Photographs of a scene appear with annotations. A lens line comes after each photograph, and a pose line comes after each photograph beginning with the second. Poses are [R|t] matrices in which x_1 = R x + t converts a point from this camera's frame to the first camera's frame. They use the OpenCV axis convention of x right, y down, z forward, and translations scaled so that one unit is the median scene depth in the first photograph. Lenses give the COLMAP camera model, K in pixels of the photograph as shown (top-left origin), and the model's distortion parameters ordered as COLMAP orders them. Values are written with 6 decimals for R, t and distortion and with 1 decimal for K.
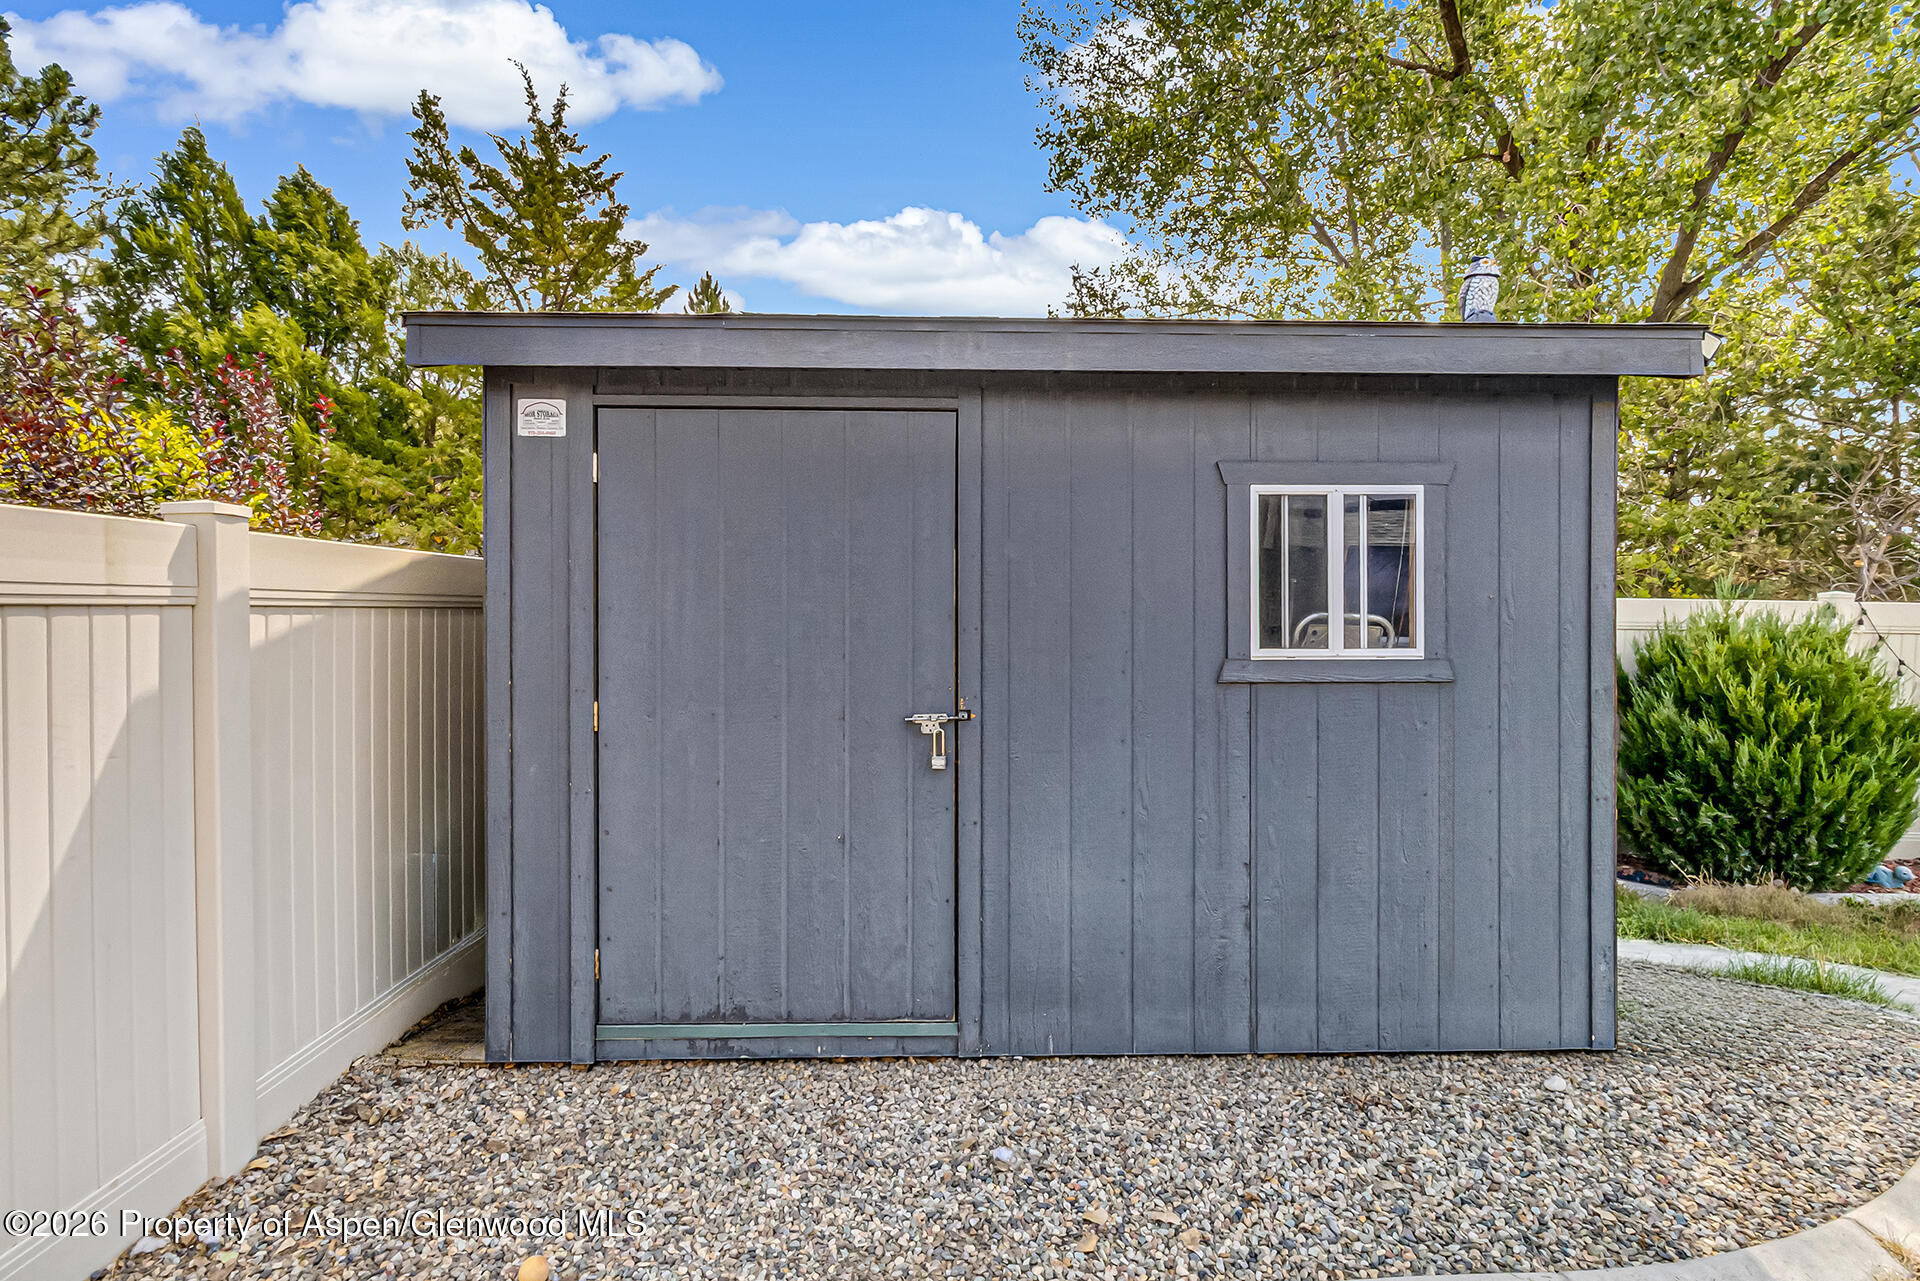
lens RADIAL K [[908.7, 0, 960.0], [0, 908.7, 640.5], [0, 0, 1]] dist [0.001117, 0.000094]
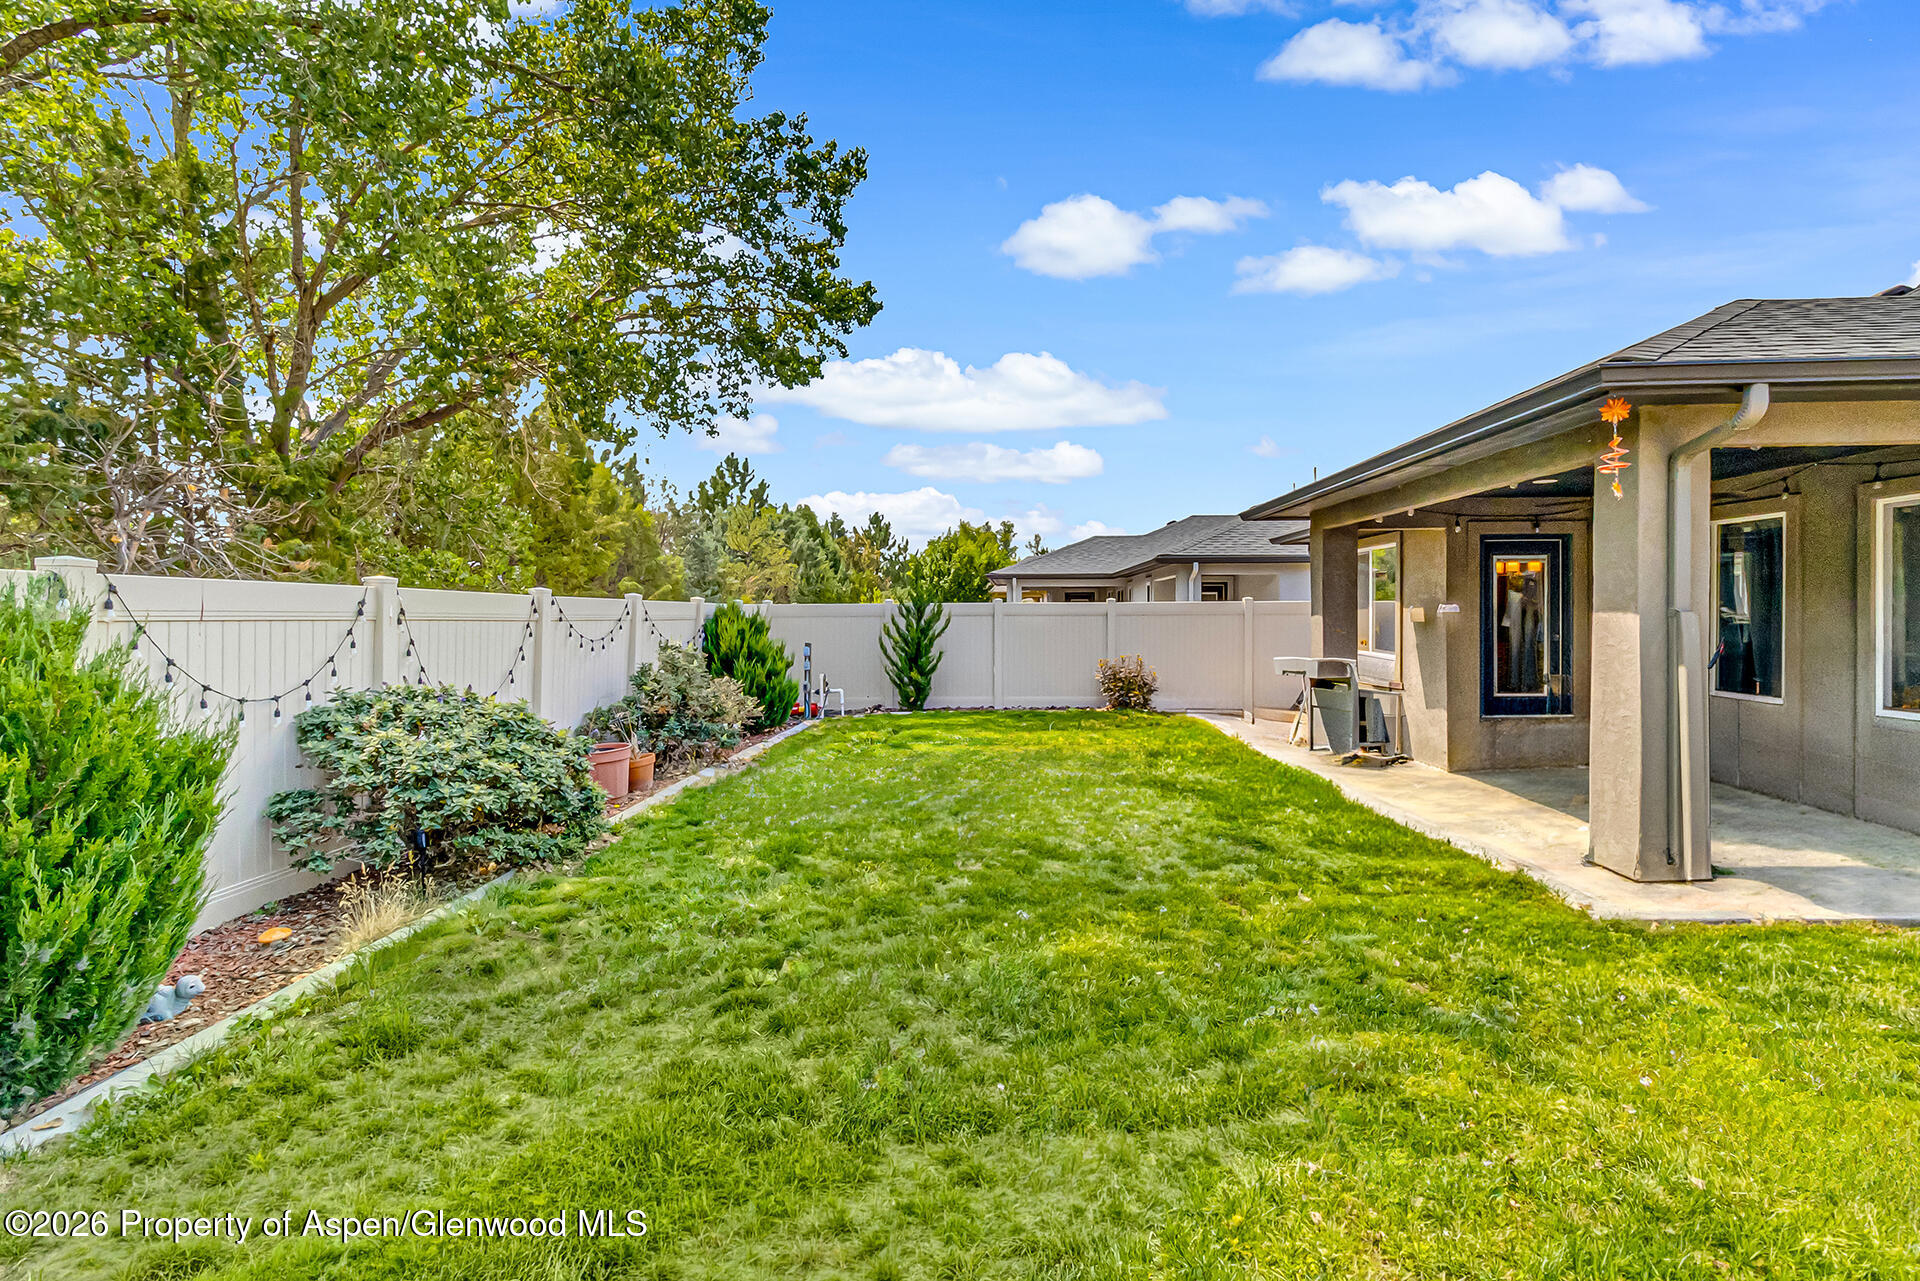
lens RADIAL K [[889.7, 0, 966.9], [0, 889.7, 612.4], [0, 0, 1]] dist [0.002690, 0.000897]
pose [[0.038706, -0.018887, 0.999072, 0.455034], [0.040544, 0.999028, 0.017315, -0.000934], [-0.998428, 0.039836, 0.039434, 0.437912]]
